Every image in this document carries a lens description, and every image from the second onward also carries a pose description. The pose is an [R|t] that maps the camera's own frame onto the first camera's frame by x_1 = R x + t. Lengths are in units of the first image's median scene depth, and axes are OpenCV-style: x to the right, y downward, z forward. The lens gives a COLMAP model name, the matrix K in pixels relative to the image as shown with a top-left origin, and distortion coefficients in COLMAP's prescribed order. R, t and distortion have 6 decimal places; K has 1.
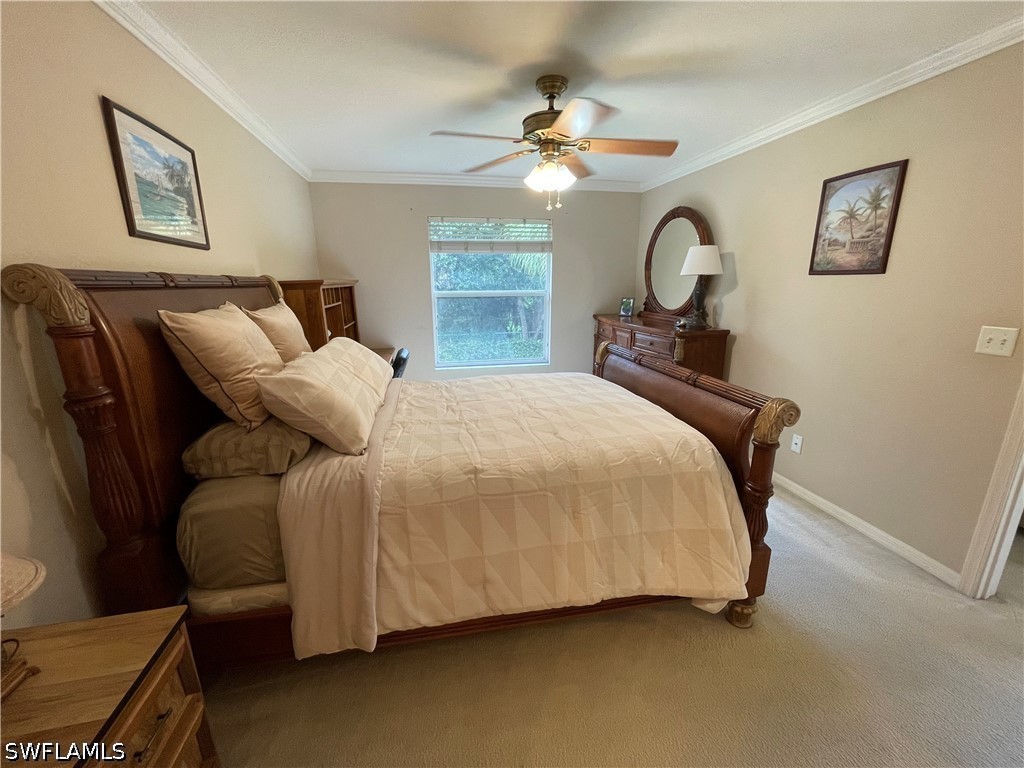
lens RADIAL K [[412.1, 0, 508.8], [0, 412.1, 386.6], [0, 0, 1]] dist [-0.001567, -0.000198]
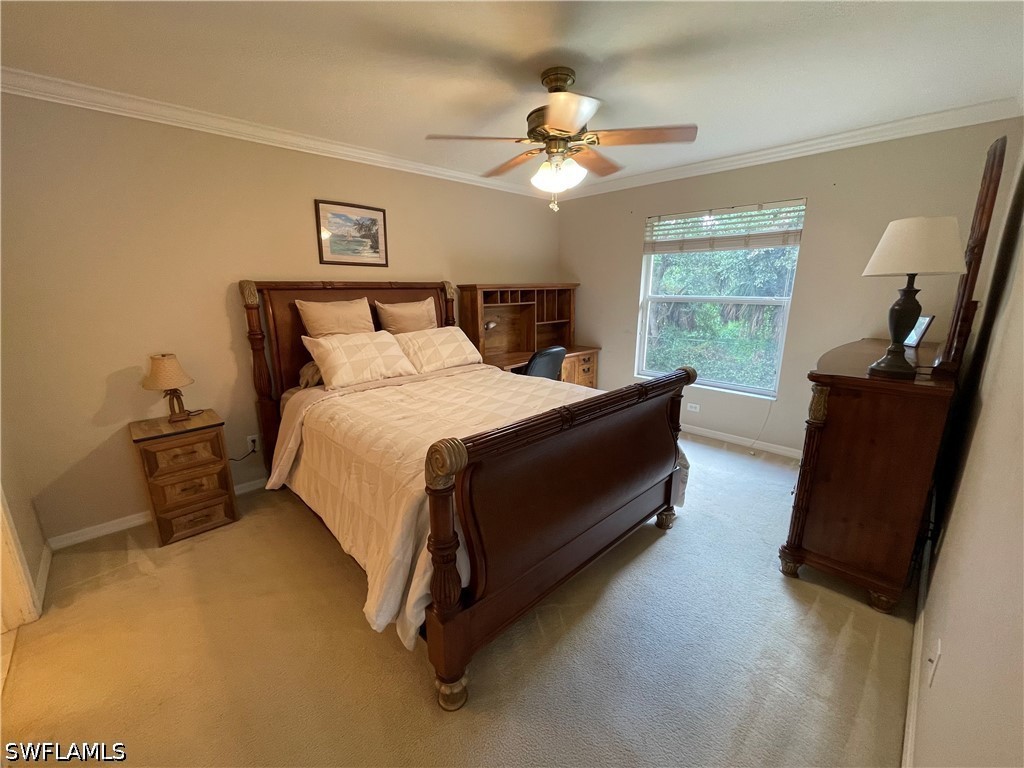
lens RADIAL K [[412.1, 0, 508.8], [0, 412.1, 386.6], [0, 0, 1]] dist [-0.001567, -0.000198]
pose [[0.543992, 0.211716, -0.811941, 1.139951], [-0.208554, 0.971395, 0.113565, -0.161400], [0.812759, 0.107555, 0.572585, 0.527321]]
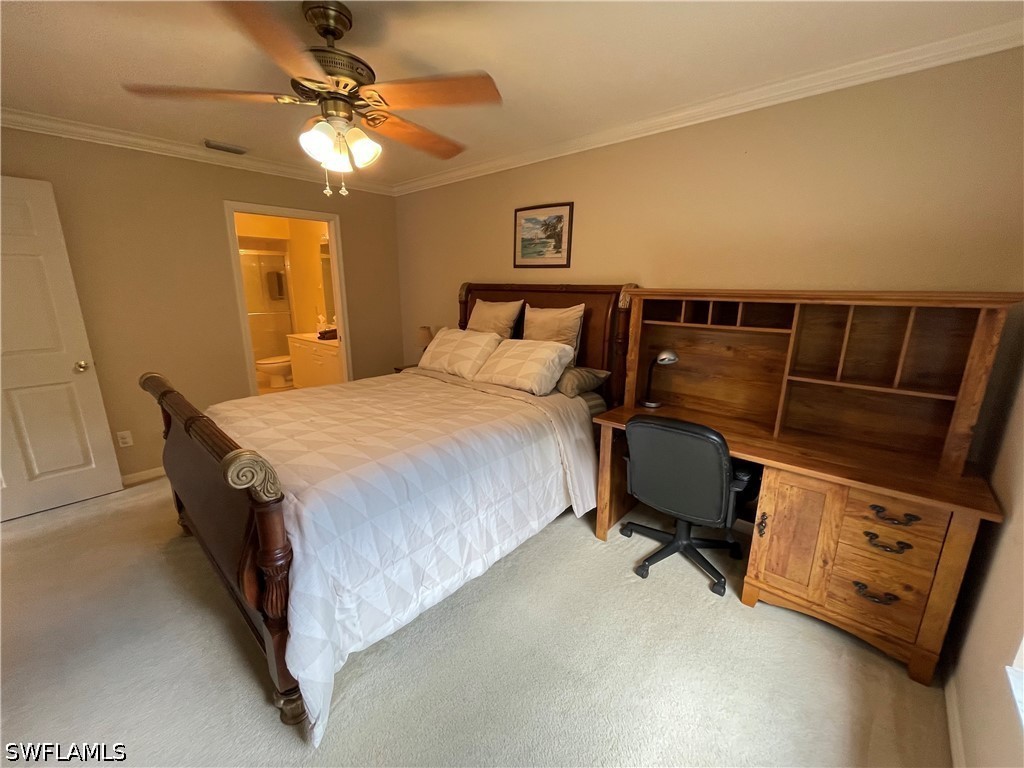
lens RADIAL K [[412.1, 0, 508.8], [0, 412.1, 386.6], [0, 0, 1]] dist [-0.001567, -0.000198]
pose [[-0.795557, 0.149332, -0.587187, 0.437813], [-0.148252, 0.891710, 0.427638, -0.608893], [0.587461, 0.427262, -0.687267, 2.295709]]
